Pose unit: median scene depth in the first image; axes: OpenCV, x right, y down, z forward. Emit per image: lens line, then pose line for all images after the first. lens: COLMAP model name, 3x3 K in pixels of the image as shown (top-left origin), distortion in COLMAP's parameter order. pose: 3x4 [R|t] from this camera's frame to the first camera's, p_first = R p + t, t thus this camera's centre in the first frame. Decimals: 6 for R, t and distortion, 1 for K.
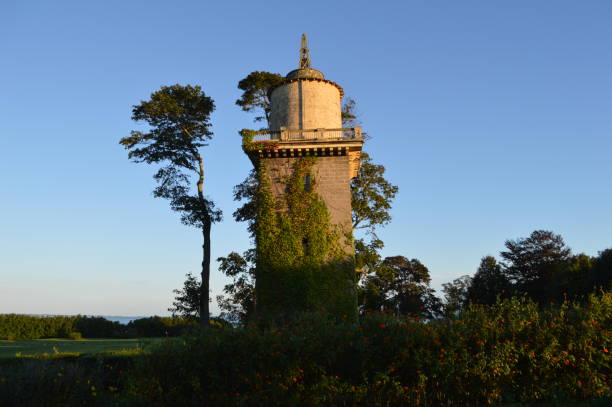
lens RADIAL K [[489.4, 0, 306.6], [0, 489.4, 204.5], [0, 0, 1]] dist [-0.080432, -0.000169]
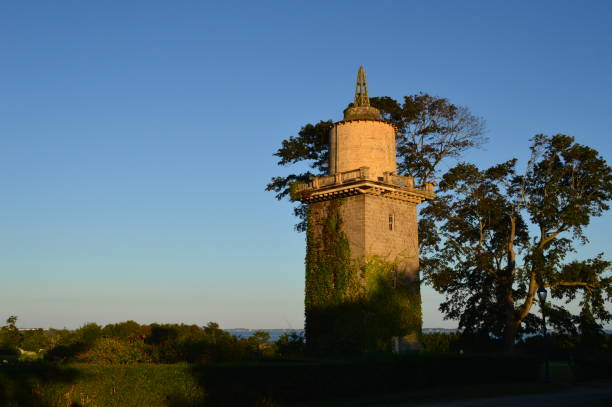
lens RADIAL K [[710.7, 0, 306.0], [0, 710.7, 203.5], [0, 0, 1]] dist [-0.059601, 0.010742]
pose [[0.714288, -0.105766, -0.691814, 1.069013], [0.140728, 0.990030, -0.006058, -0.086835], [0.685557, -0.093031, 0.722051, -0.212074]]
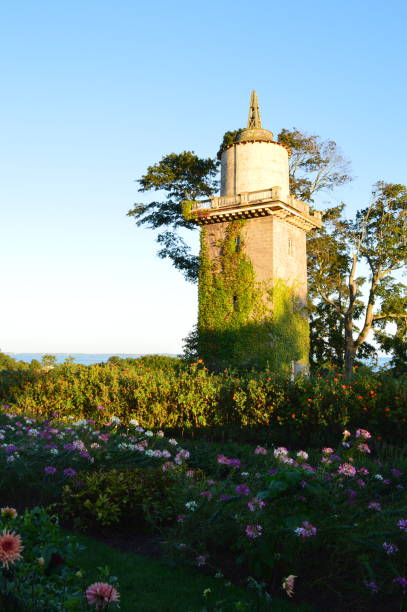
lens RADIAL K [[558.0, 0, 201.2], [0, 558.0, 303.8], [0, 0, 1]] dist [-0.075882, 0.010422]
pose [[0.864034, -0.024095, -0.502856, 0.545953], [0.089829, 0.990203, 0.106901, -0.053078], [0.495354, -0.137538, 0.857734, -0.115810]]
